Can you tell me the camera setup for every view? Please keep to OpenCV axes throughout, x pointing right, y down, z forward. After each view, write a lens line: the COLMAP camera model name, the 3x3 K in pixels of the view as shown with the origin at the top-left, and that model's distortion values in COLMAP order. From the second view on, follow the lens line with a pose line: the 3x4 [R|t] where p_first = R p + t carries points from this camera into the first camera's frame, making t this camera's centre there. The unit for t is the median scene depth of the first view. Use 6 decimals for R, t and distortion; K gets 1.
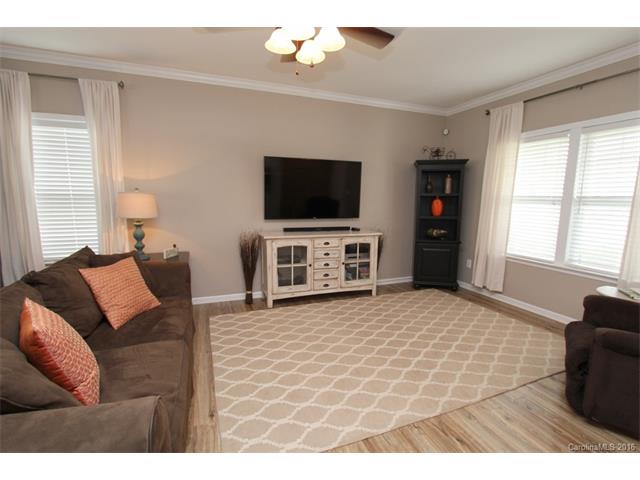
lens RADIAL K [[307.9, 0, 321.9], [0, 307.9, 239.2], [0, 0, 1]] dist [-0.011667, 0.000740]
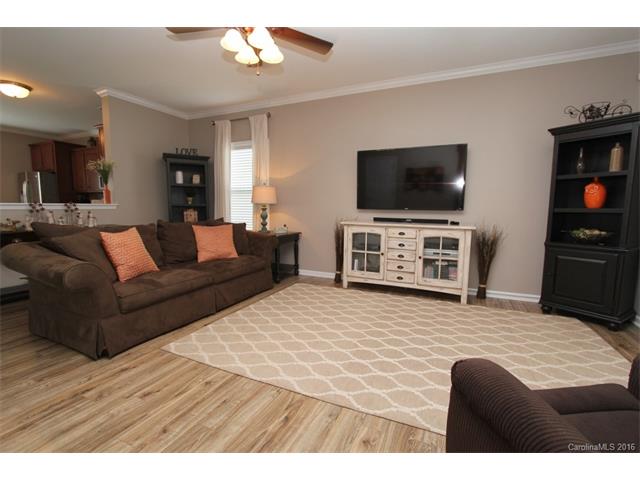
lens RADIAL K [[296.5, 0, 322.3], [0, 296.5, 237.7], [0, 0, 1]] dist [-0.014275, 0.001612]
pose [[0.691919, 0.071586, -0.718418, 0.505283], [-0.099310, 0.995050, 0.003504, 0.047871], [0.715113, 0.068921, 0.695603, 0.190751]]
